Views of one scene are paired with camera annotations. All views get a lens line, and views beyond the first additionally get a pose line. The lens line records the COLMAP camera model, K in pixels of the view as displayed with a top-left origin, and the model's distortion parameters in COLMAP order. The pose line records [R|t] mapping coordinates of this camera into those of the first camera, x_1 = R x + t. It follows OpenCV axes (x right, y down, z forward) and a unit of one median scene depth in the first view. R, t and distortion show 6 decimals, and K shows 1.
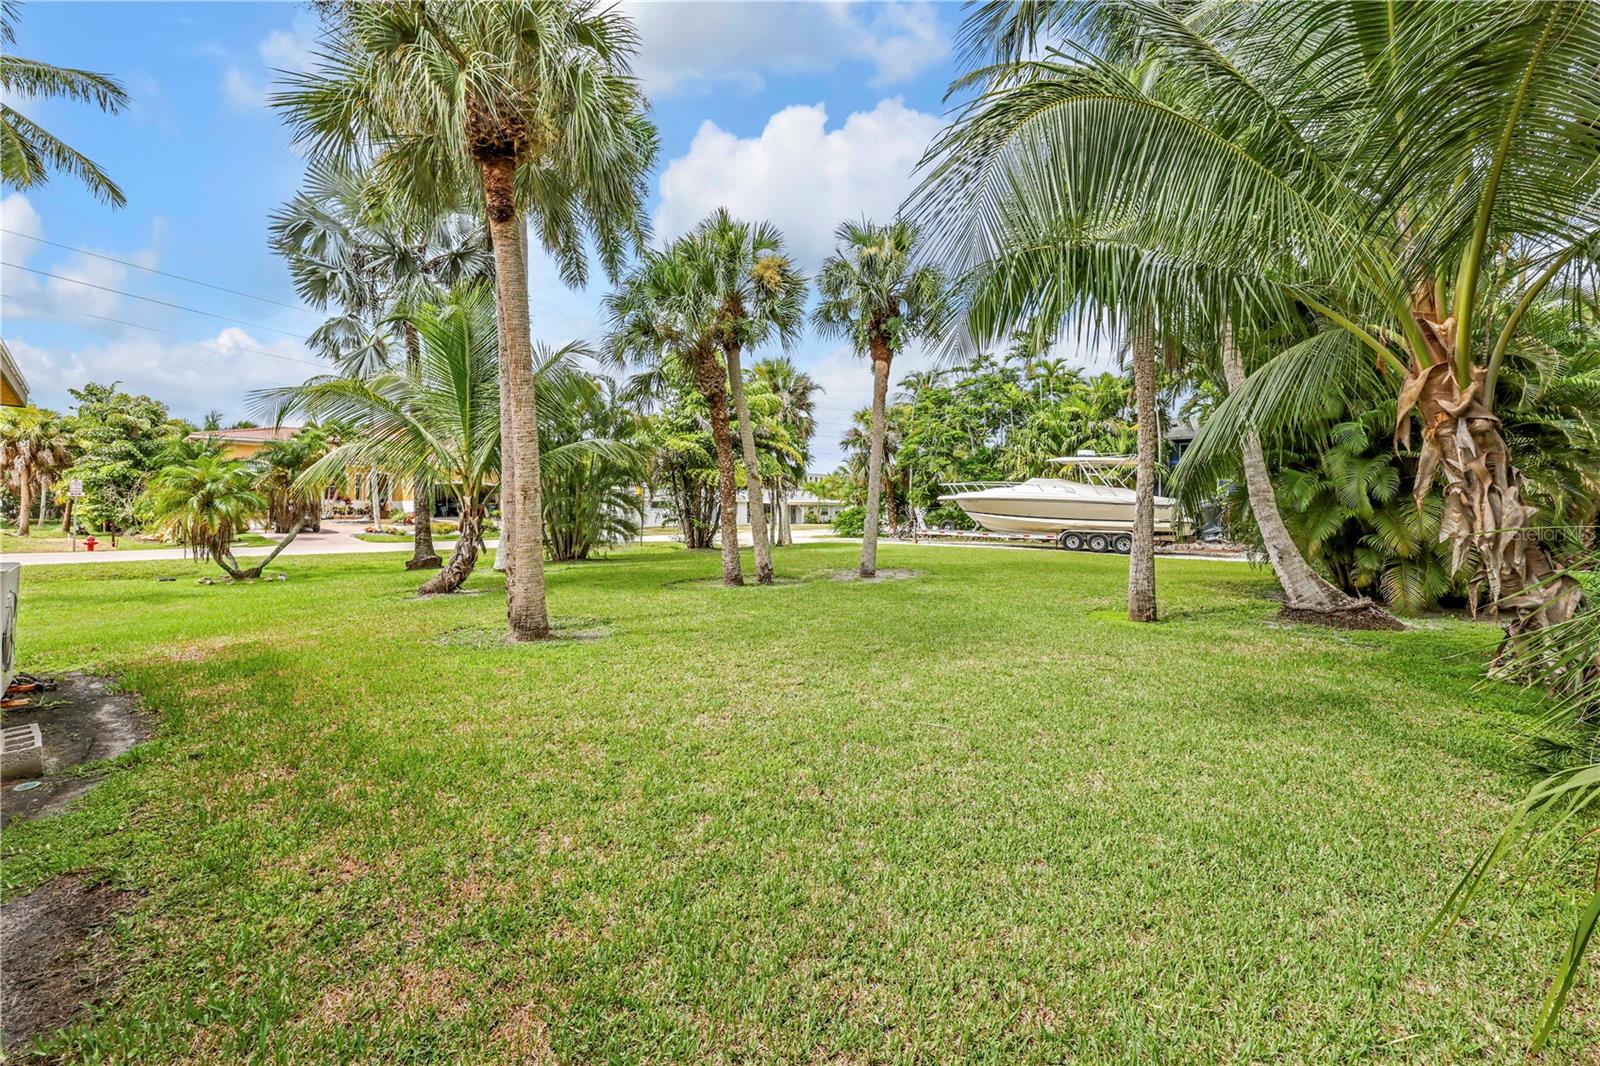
lens RADIAL K [[653.1, 0, 801.4], [0, 653.1, 537.4], [0, 0, 1]] dist [-0.000195, -0.000078]
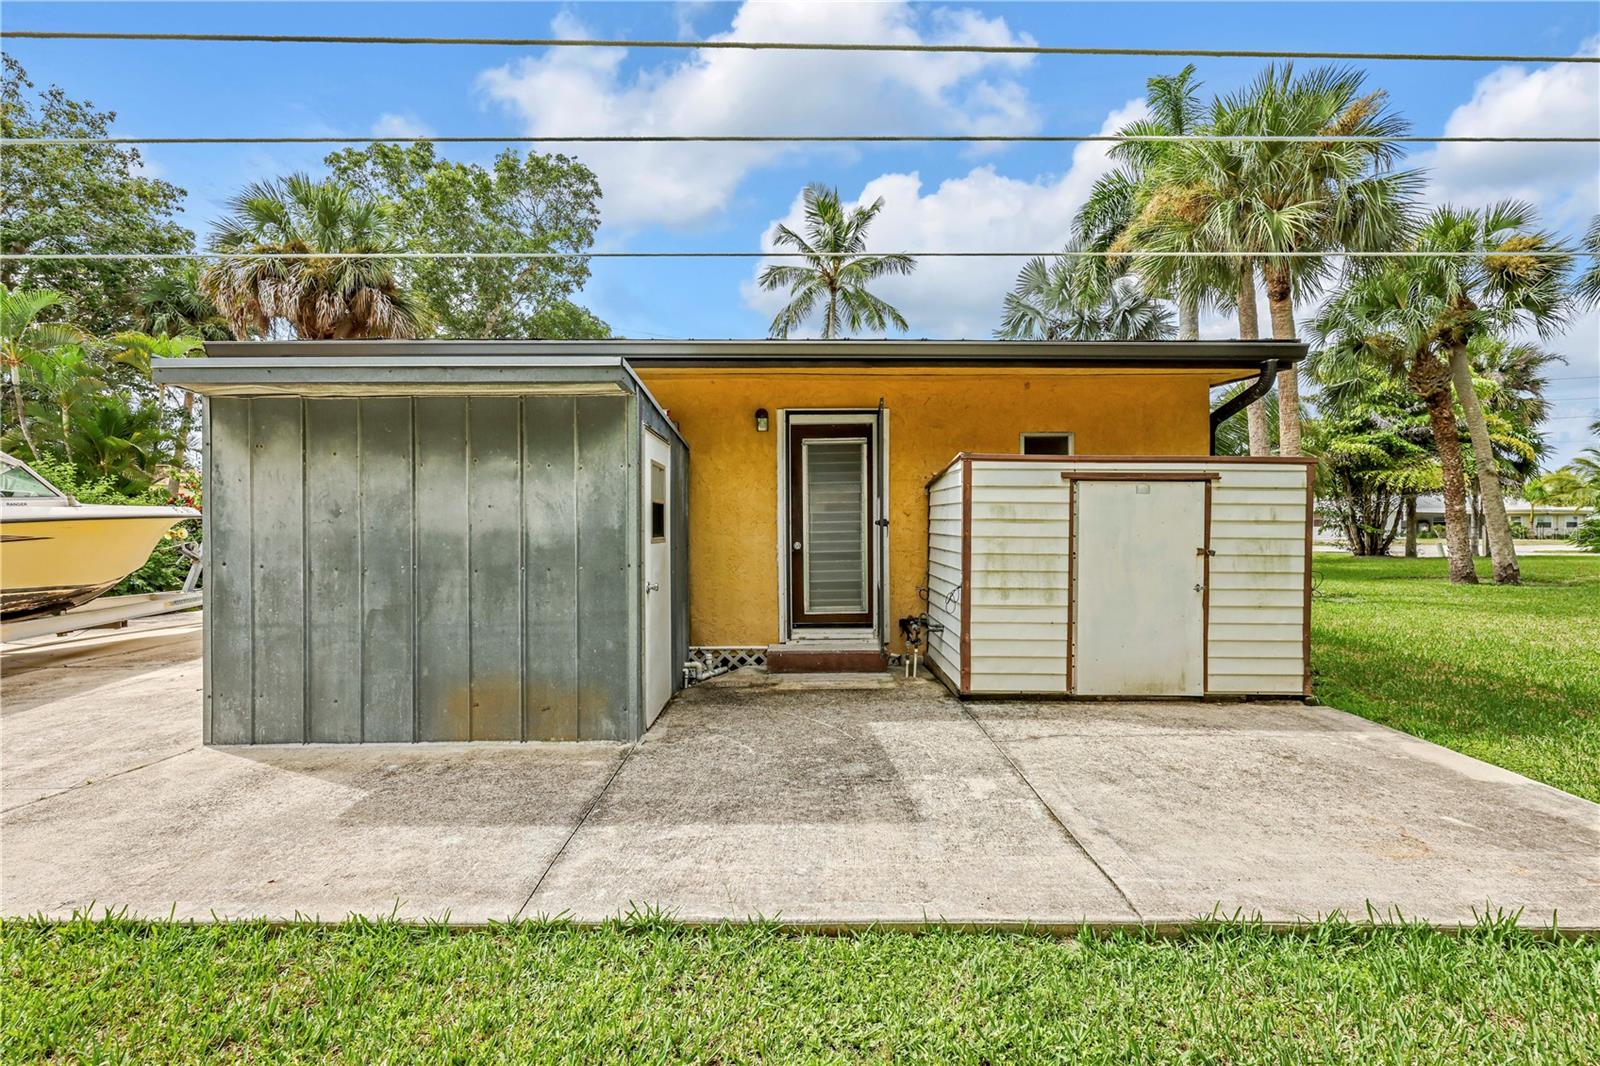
lens RADIAL K [[653.1, 0, 801.4], [0, 653.1, 537.4], [0, 0, 1]] dist [-0.000195, -0.000078]
pose [[0.697716, 0.007645, -0.716334, -0.055951], [-0.026705, 0.999526, -0.015344, 0.026884], [0.715877, 0.029835, 0.697589, -0.241894]]
